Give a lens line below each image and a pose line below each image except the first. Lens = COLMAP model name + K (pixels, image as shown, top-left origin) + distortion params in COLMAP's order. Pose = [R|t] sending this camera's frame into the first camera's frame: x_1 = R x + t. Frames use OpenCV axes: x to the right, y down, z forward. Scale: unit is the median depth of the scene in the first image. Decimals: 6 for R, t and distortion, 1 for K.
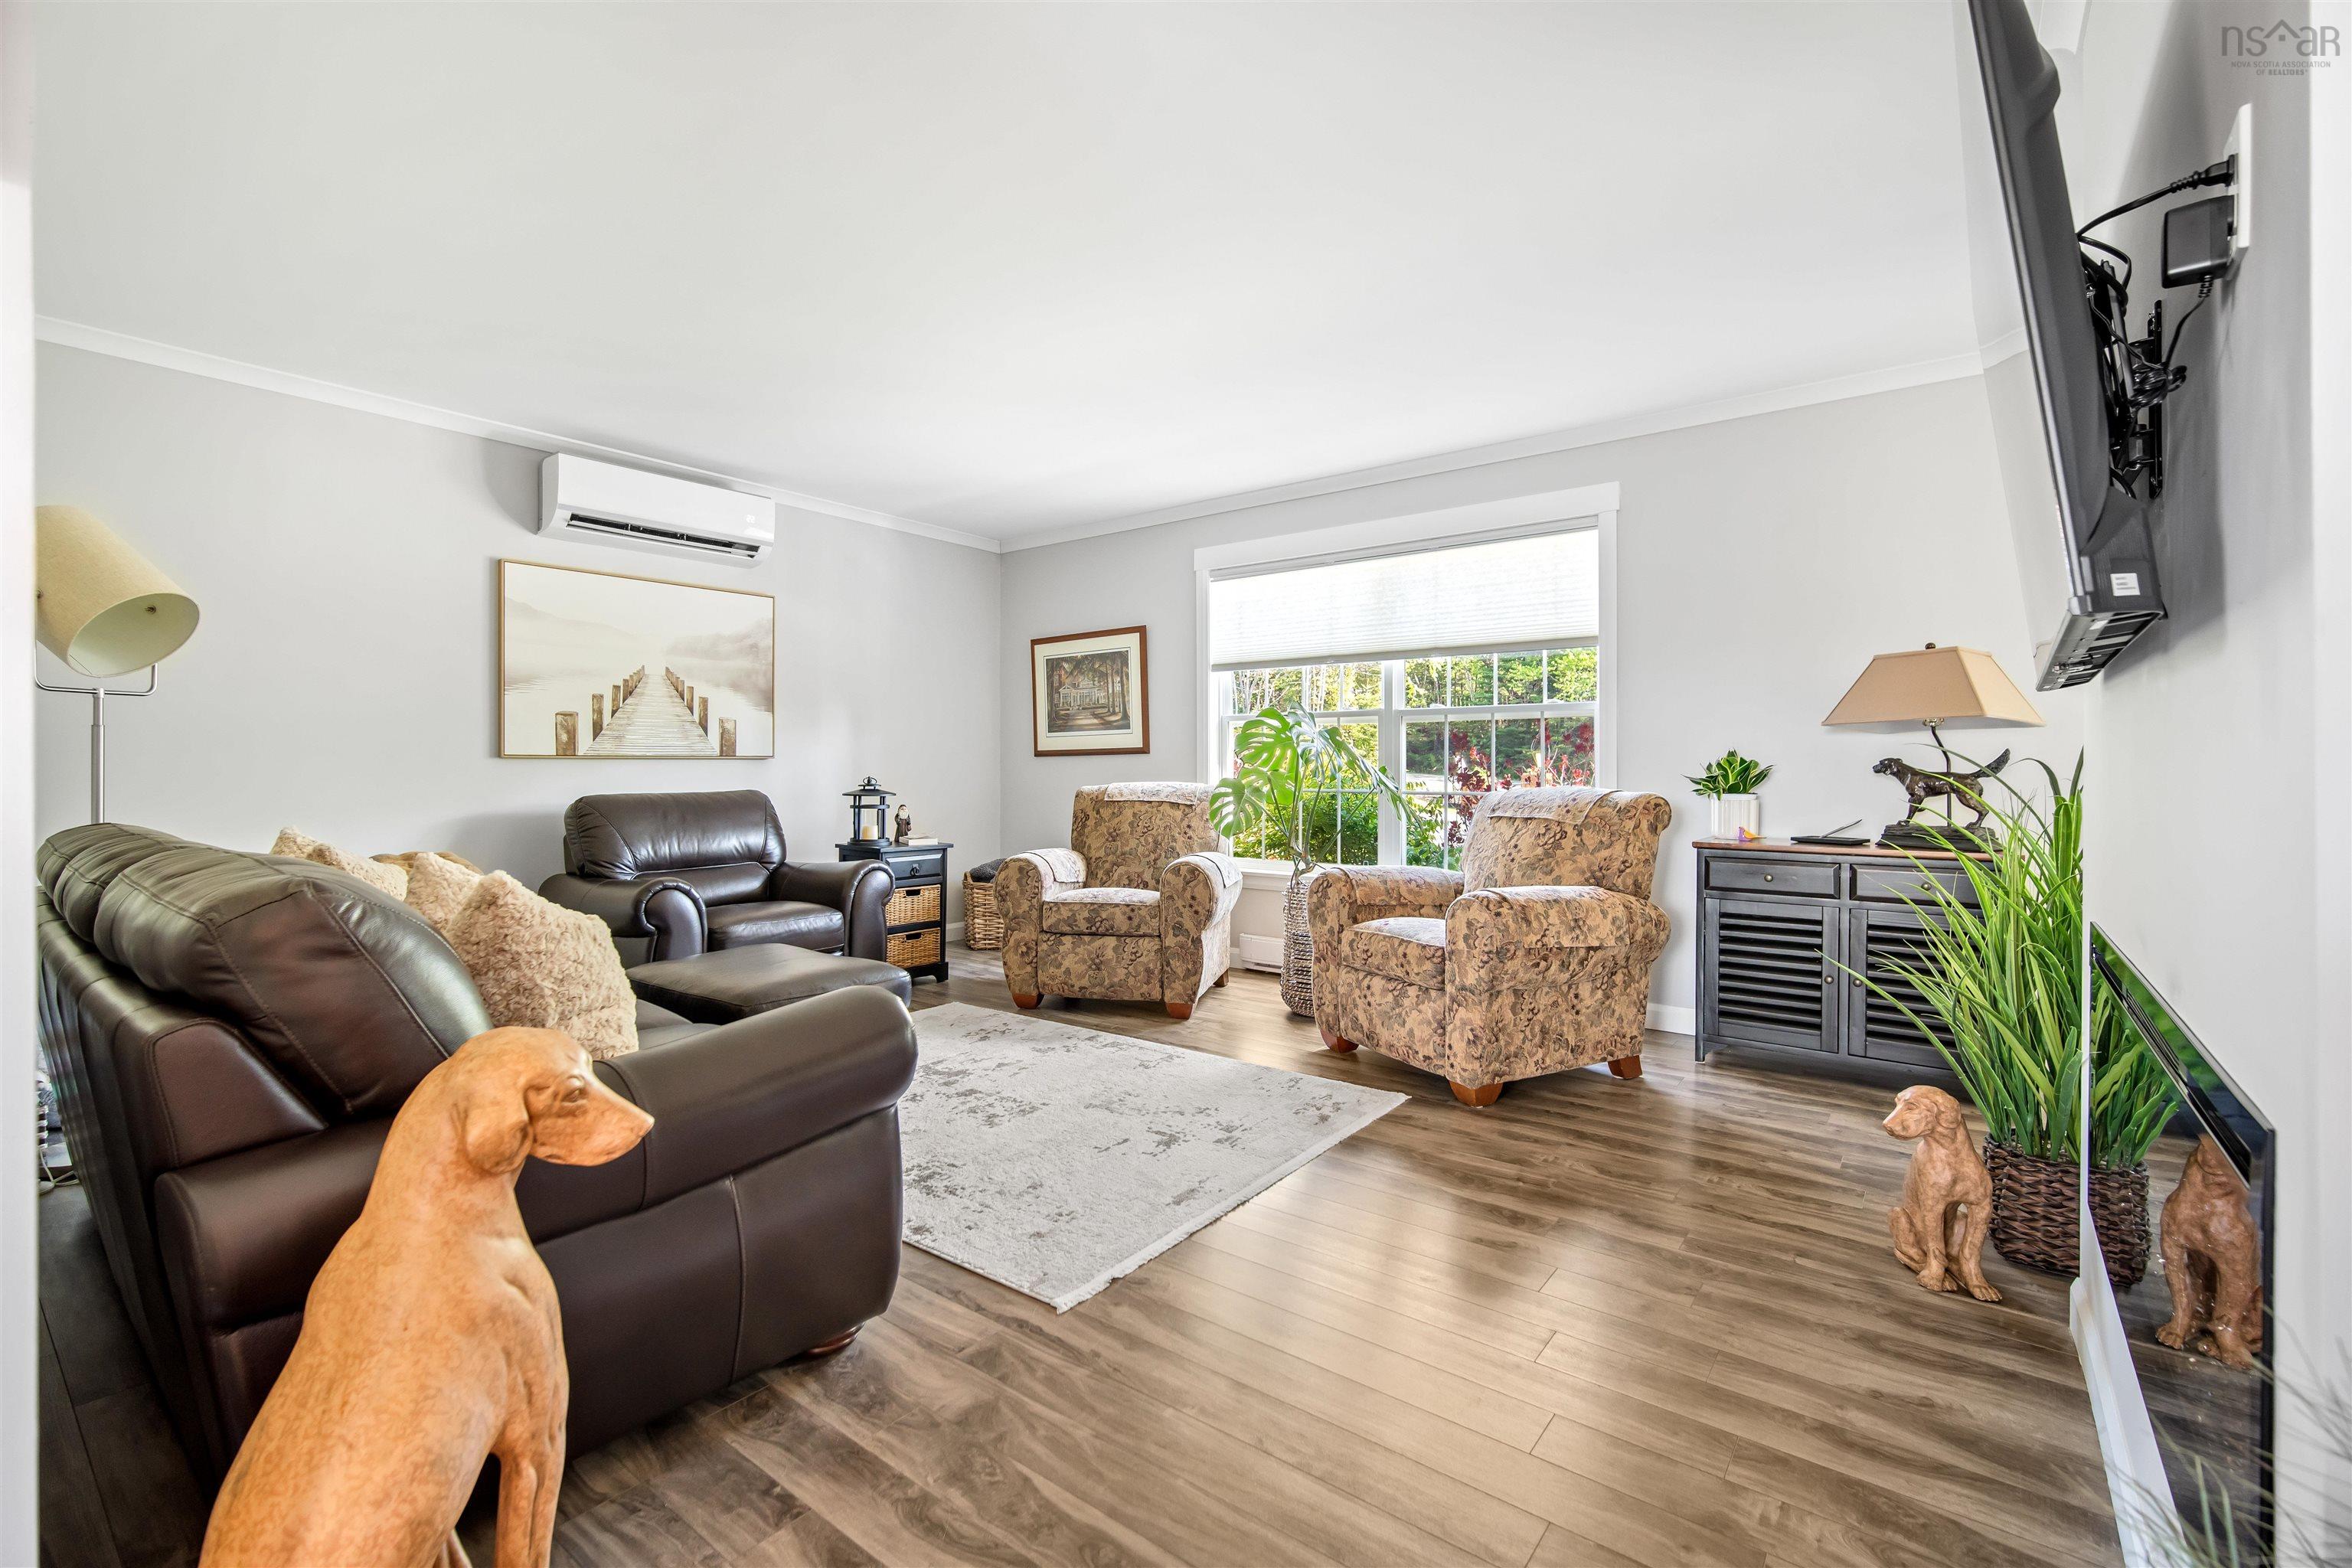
lens RADIAL K [[1023.2, 0, 1181.2], [0, 1023.2, 769.9], [0, 0, 1]] dist [0.001507, 0.000137]
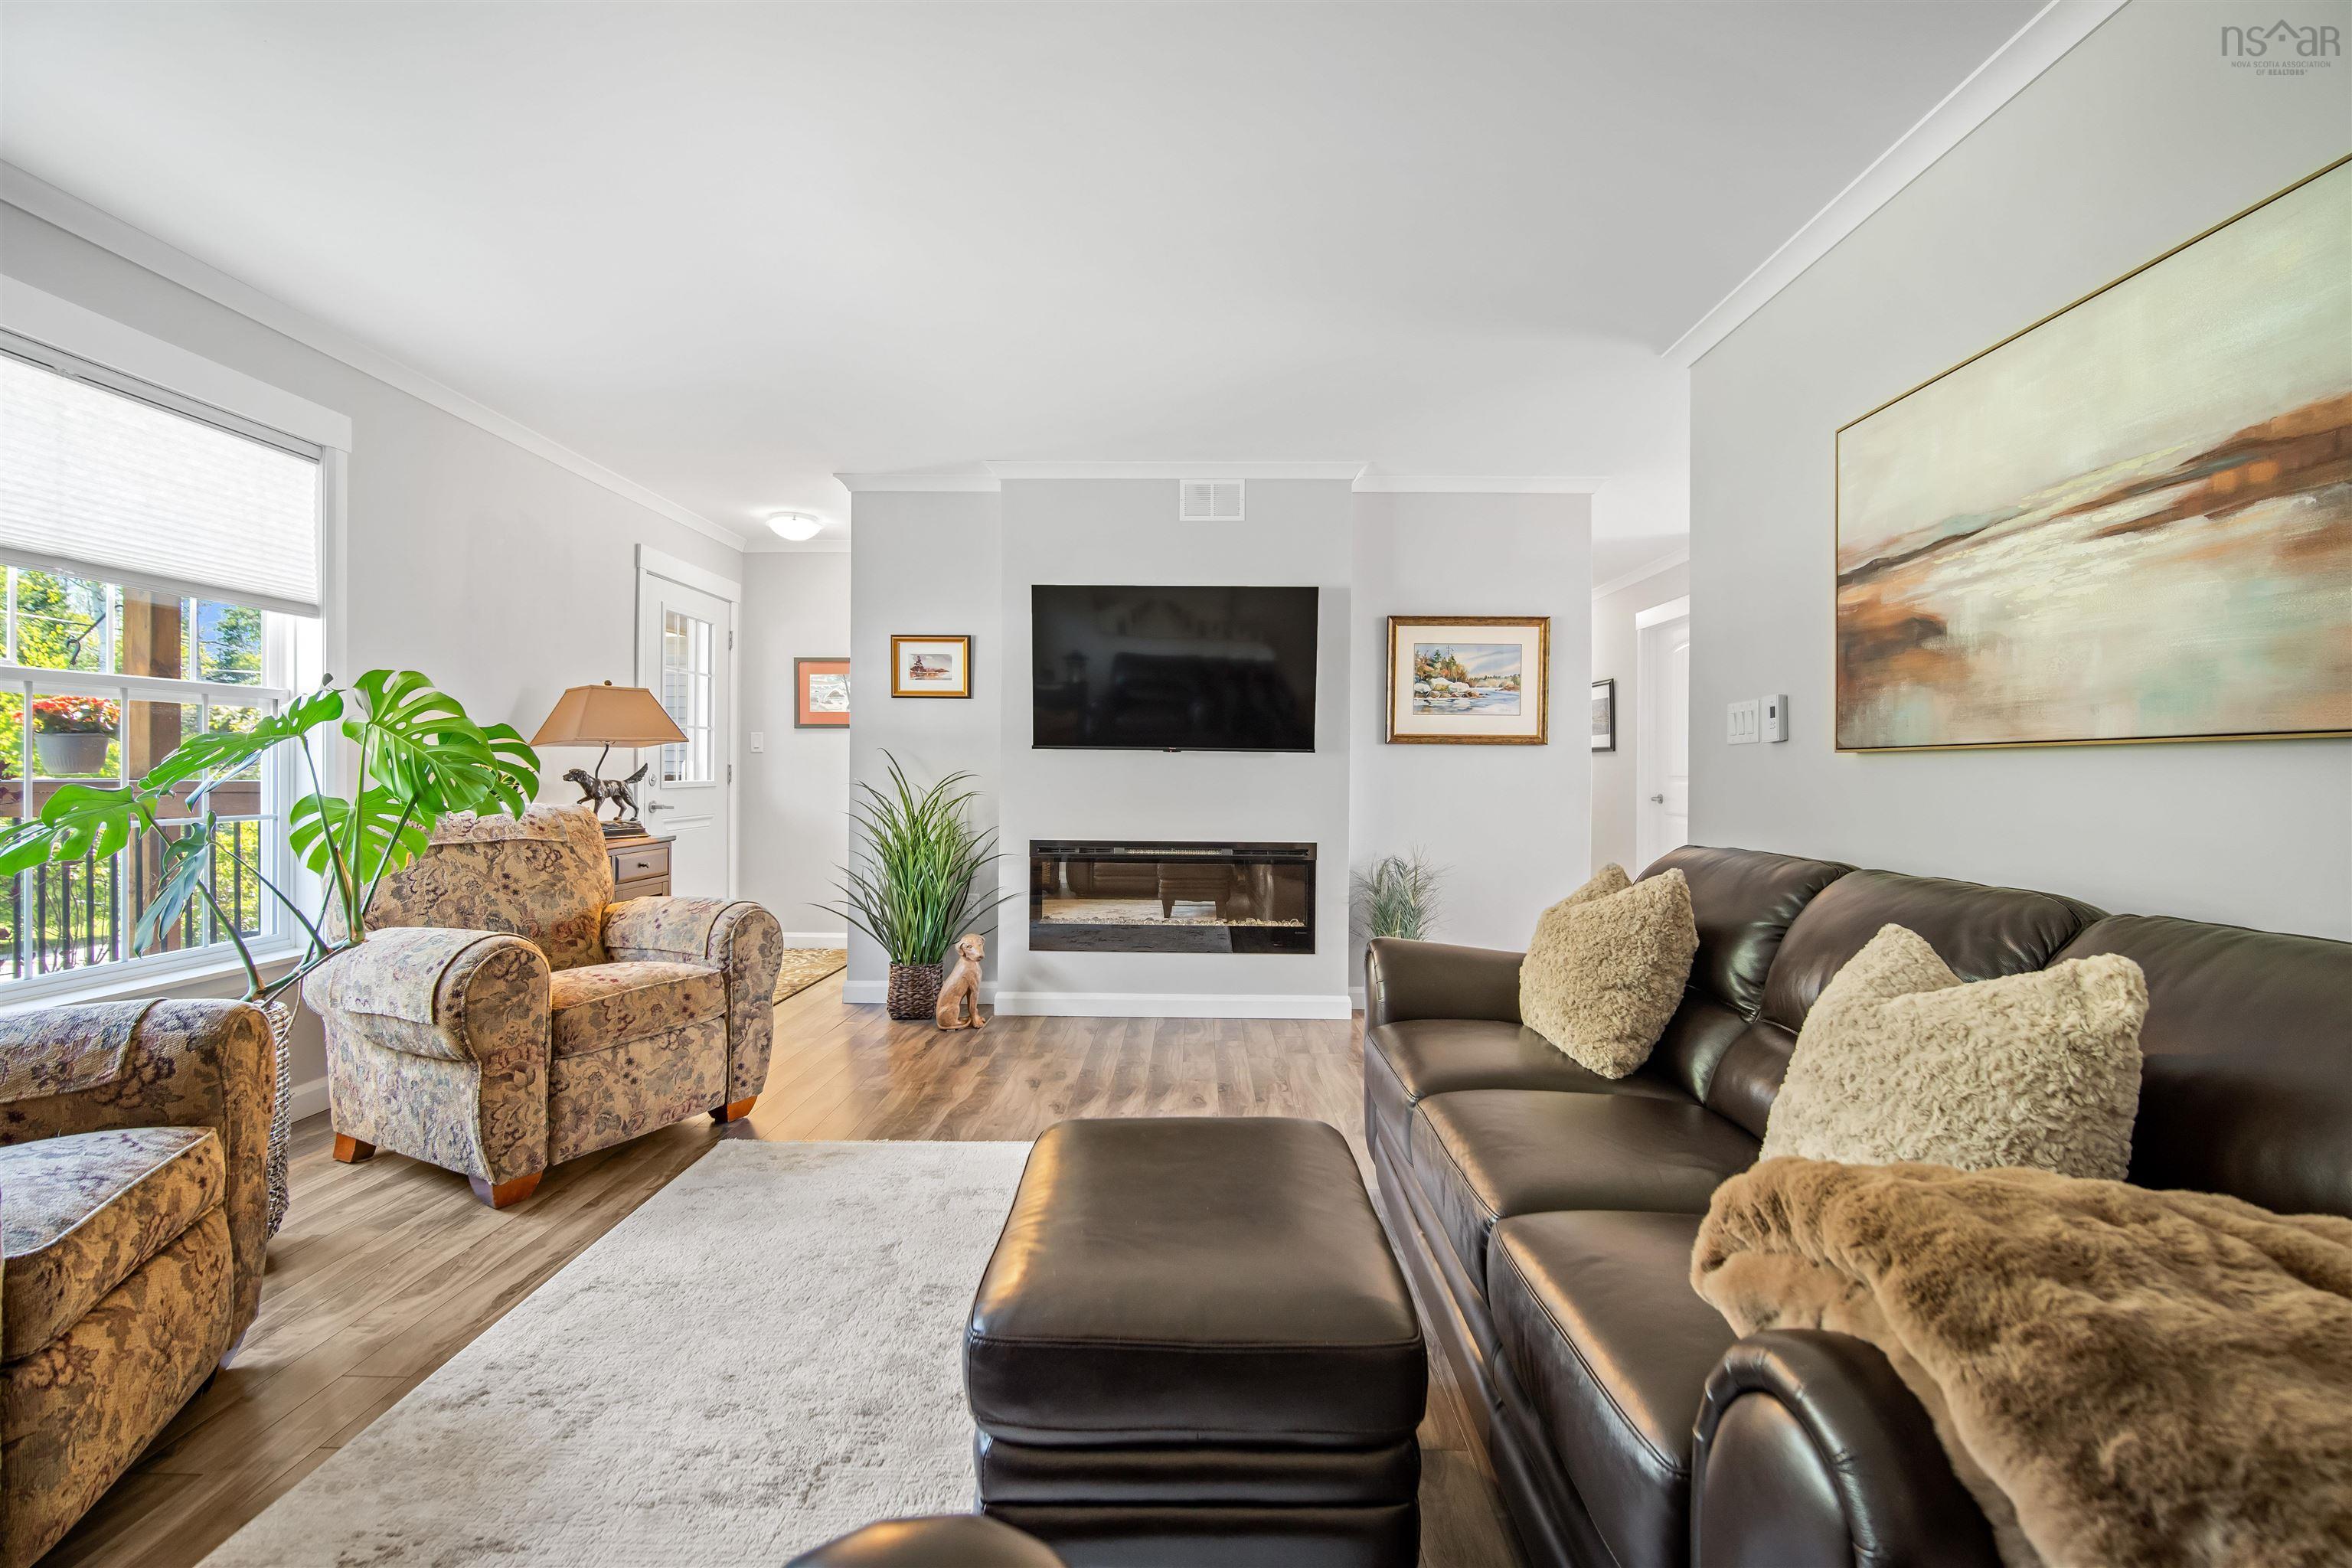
lens RADIAL K [[1023.2, 0, 1181.2], [0, 1023.2, 769.9], [0, 0, 1]] dist [0.001507, 0.000137]
pose [[-0.605104, -0.007482, 0.796111, -0.696002], [-0.004598, 0.999972, 0.005903, -0.019649], [-0.796133, -0.000089, -0.605121, 1.120645]]
